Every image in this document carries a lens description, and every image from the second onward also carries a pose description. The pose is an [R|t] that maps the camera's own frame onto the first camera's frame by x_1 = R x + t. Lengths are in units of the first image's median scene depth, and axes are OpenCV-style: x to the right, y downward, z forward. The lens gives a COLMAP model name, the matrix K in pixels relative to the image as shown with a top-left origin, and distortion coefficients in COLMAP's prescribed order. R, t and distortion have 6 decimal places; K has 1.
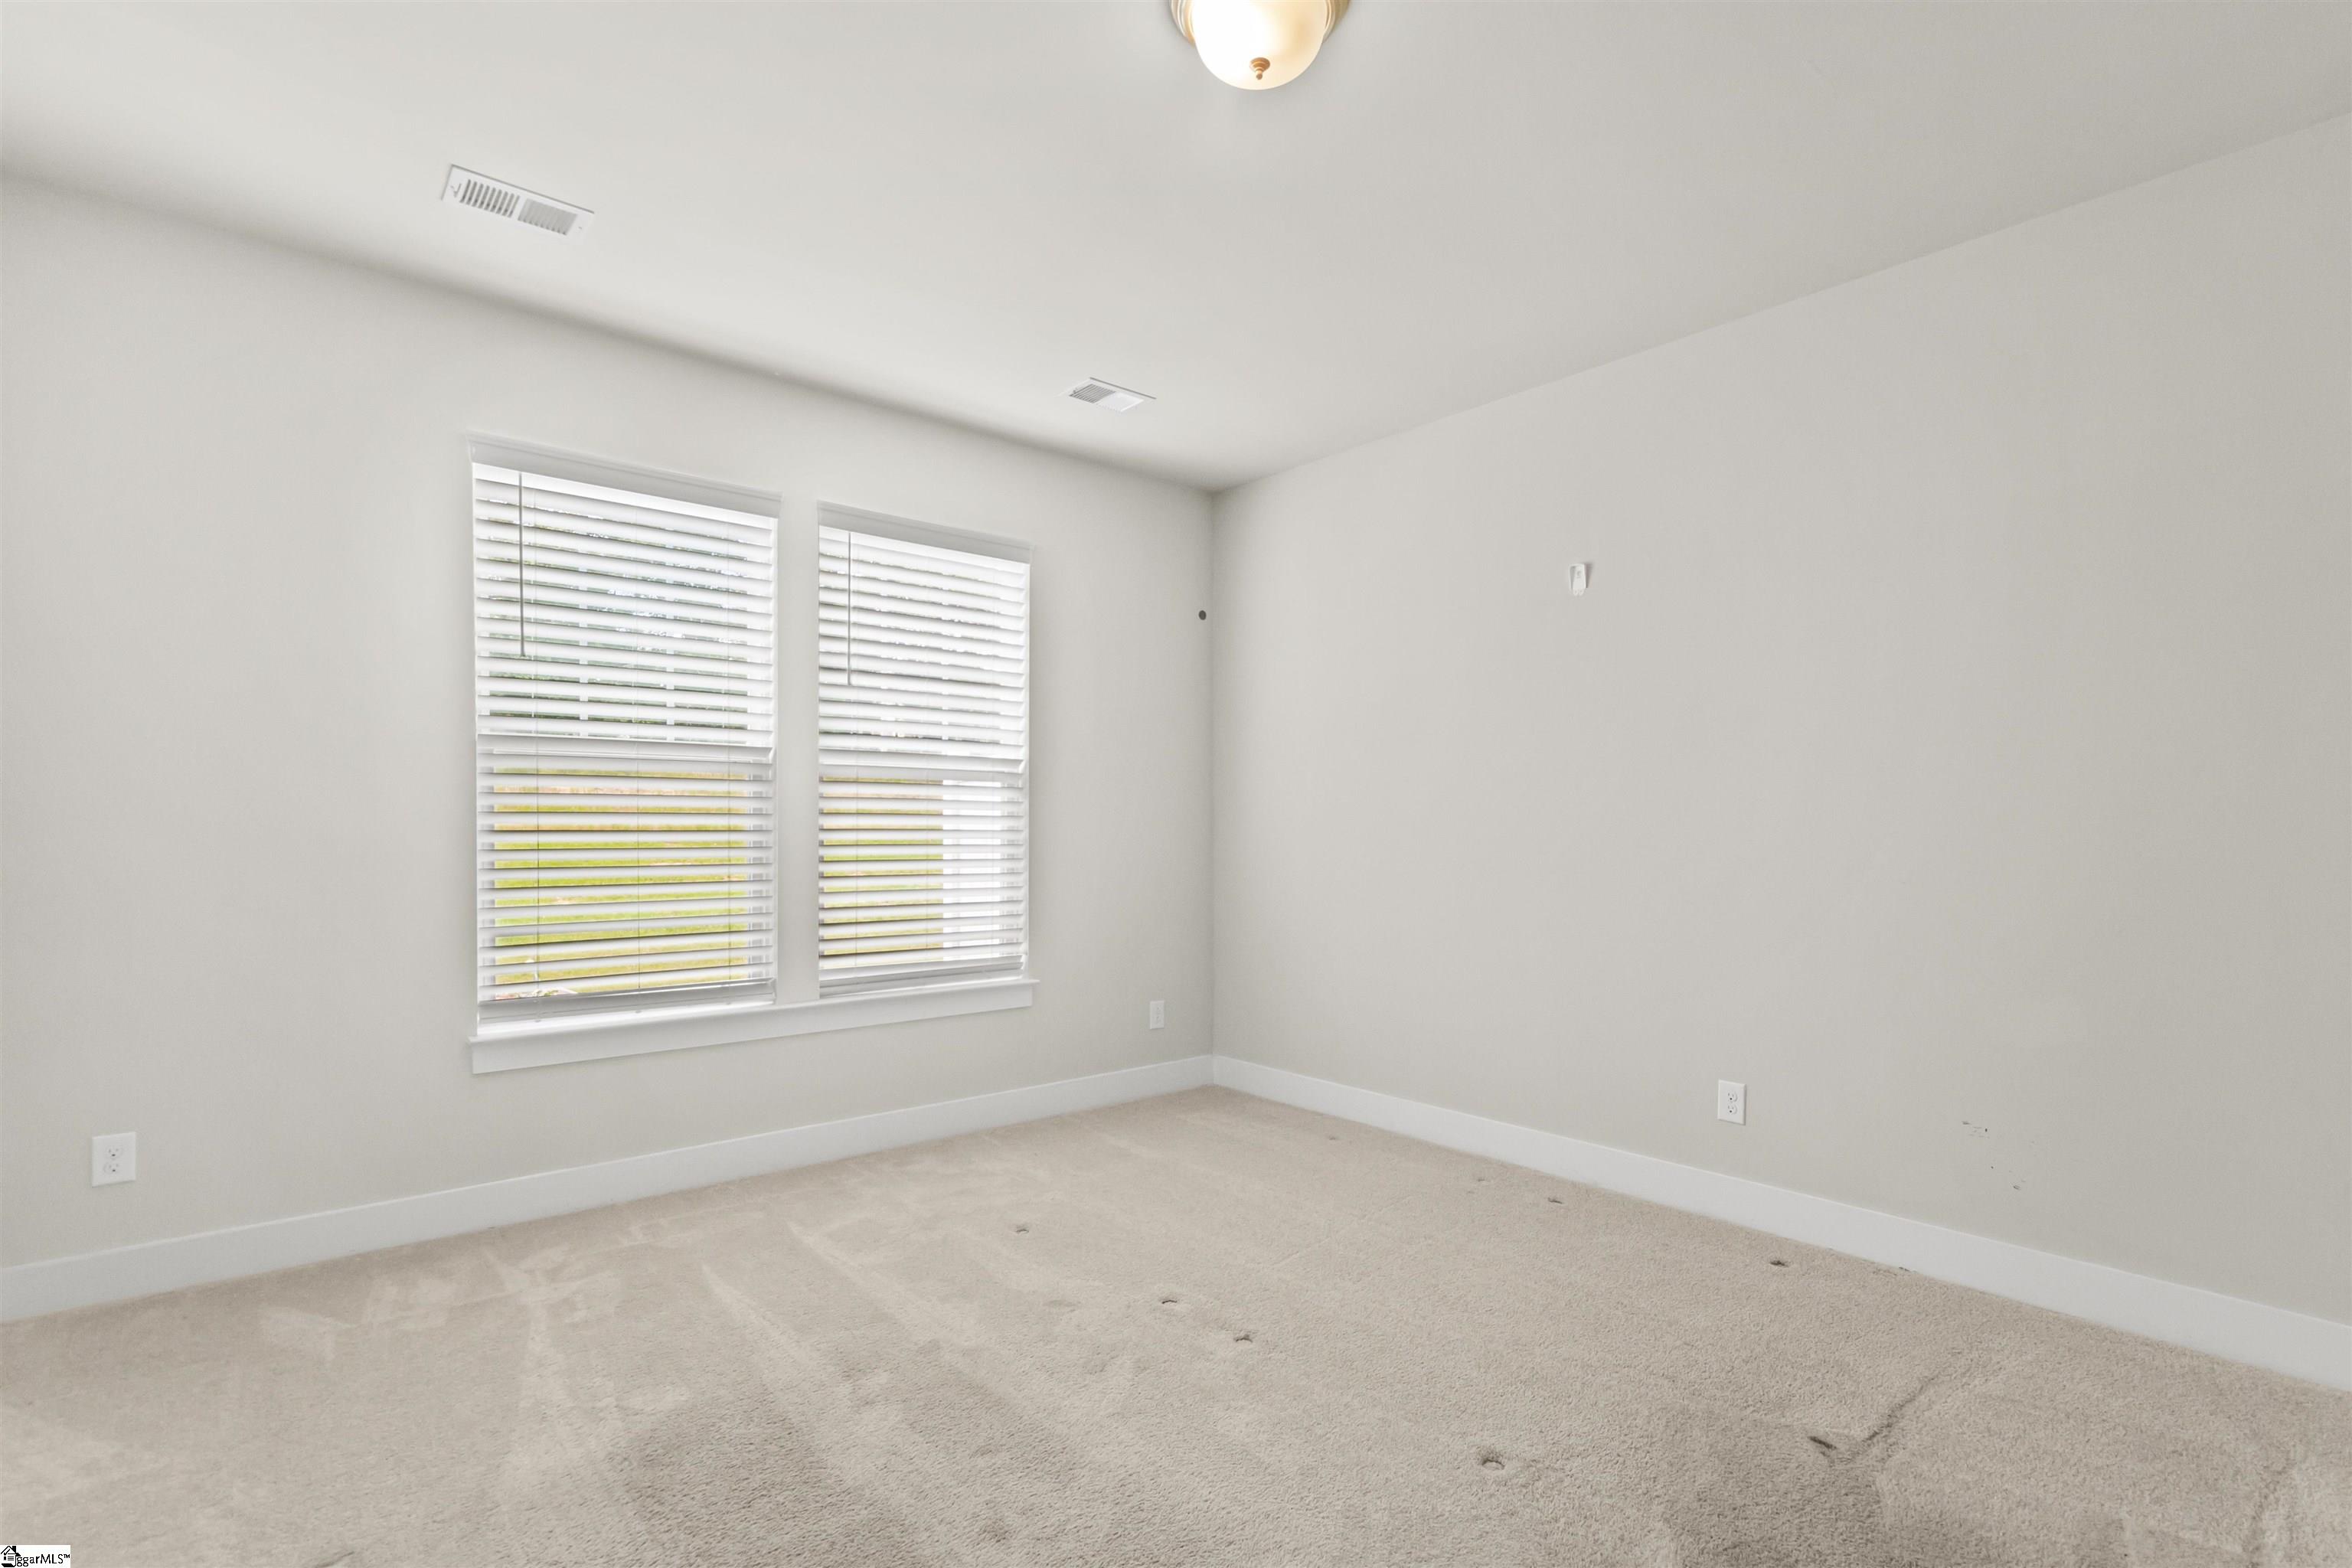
lens RADIAL K [[1104.0, 0, 1176.6], [0, 1104.0, 837.7], [0, 0, 1]] dist [-0.000009, -0.000413]
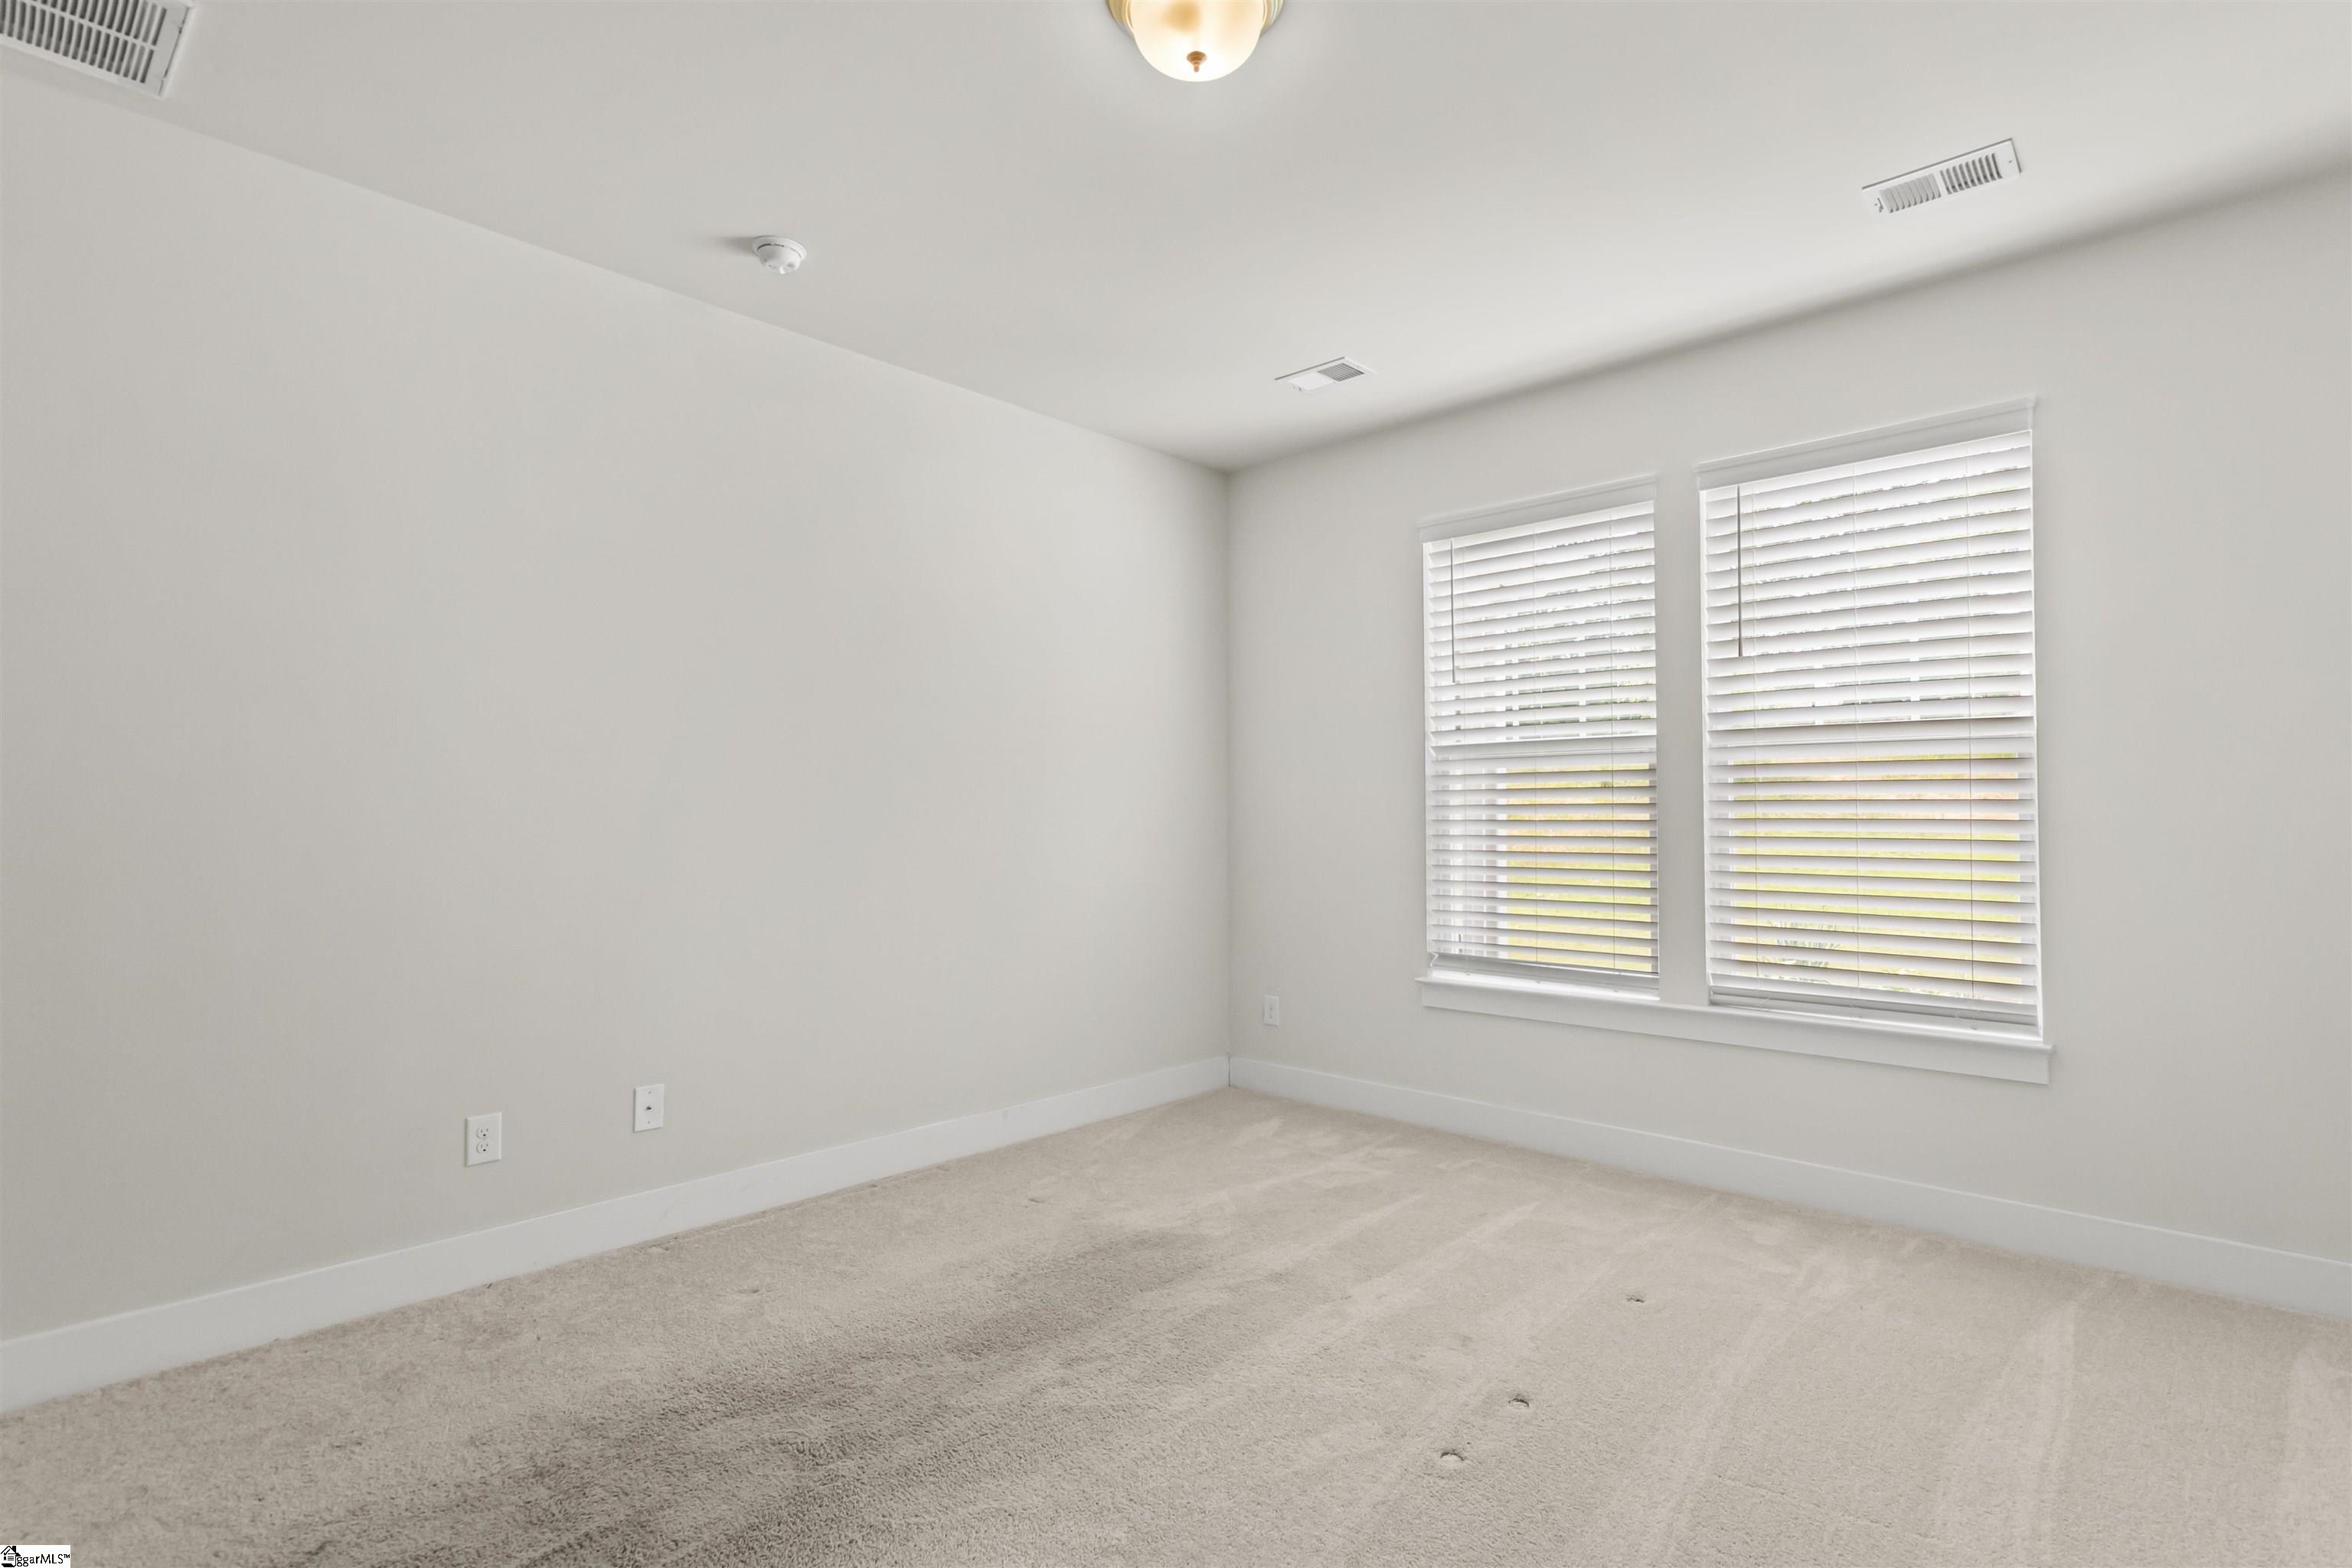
lens RADIAL K [[1122.5, 0, 1176.0], [0, 1122.5, 784.0], [0, 0, 1]] dist [-0.016499, 0.000439]
pose [[0.120219, -0.035467, -0.992114, 0.656095], [-0.012312, 0.999232, -0.037213, 0.003842], [0.992671, 0.016689, 0.119689, 0.543680]]
